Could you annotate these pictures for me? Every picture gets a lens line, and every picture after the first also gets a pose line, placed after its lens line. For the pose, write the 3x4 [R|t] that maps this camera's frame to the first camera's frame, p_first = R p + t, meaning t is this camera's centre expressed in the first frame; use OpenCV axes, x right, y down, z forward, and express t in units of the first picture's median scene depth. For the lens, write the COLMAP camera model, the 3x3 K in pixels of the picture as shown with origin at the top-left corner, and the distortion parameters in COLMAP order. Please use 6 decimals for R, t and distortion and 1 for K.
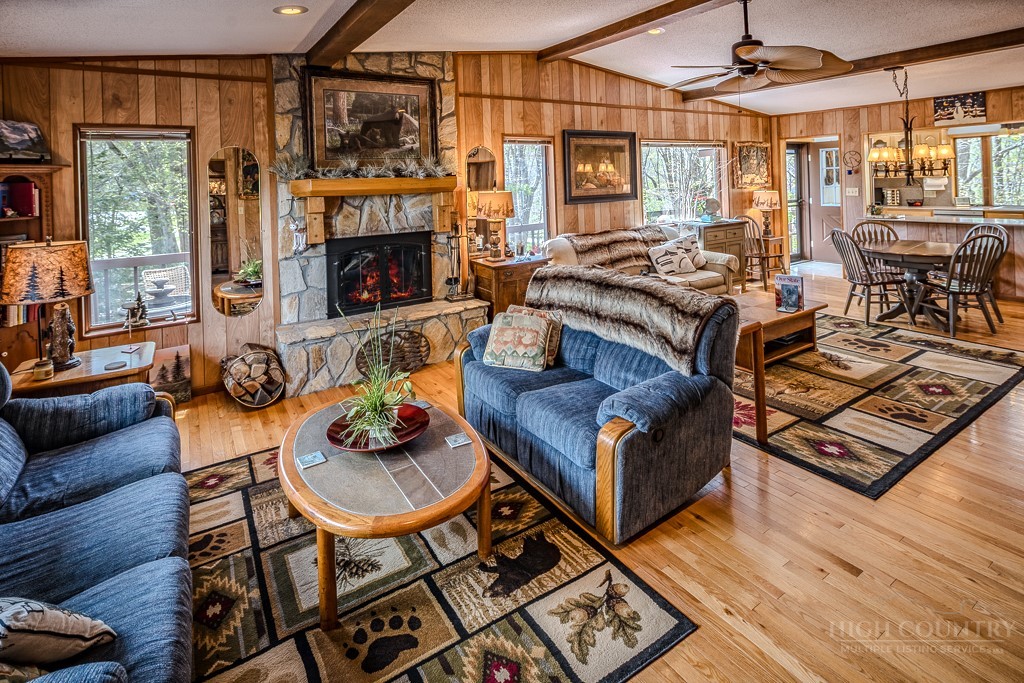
lens RADIAL K [[512.8, 0, 516.5], [0, 512.8, 176.8], [0, 0, 1]] dist [0.001076, -0.001505]
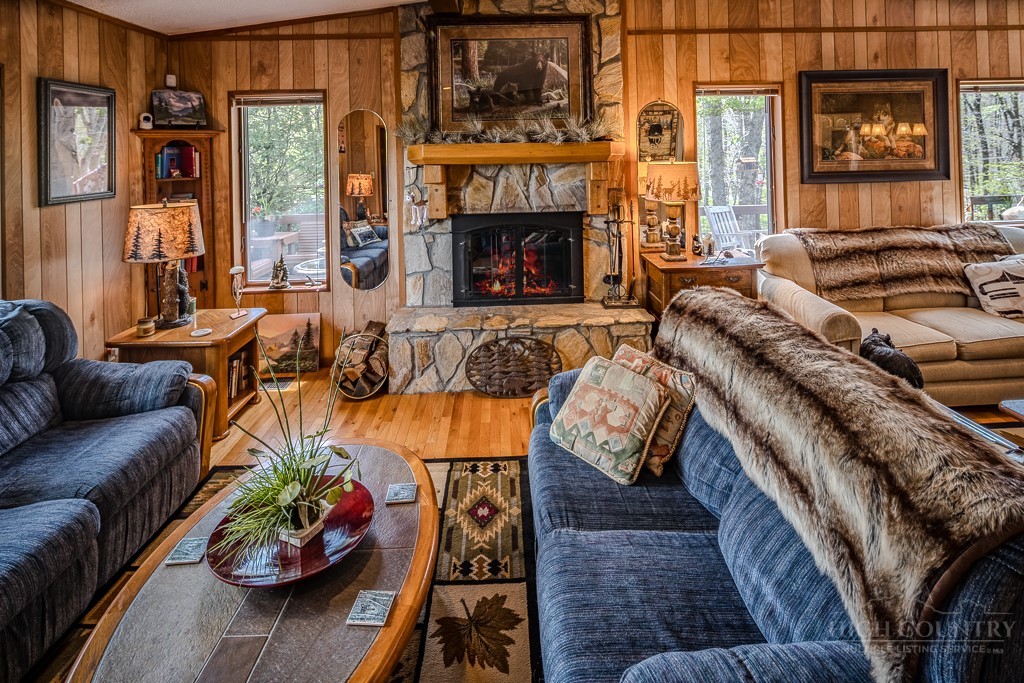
lens RADIAL K [[512.6, 0, 517.6], [0, 512.6, 149.5], [0, 0, 1]] dist [0.002017, -0.002069]
pose [[0.855984, 0.009187, -0.516921, 0.168406], [-0.001318, 0.999878, 0.015588, -0.000405], [0.517001, -0.012662, 0.855891, 0.326998]]
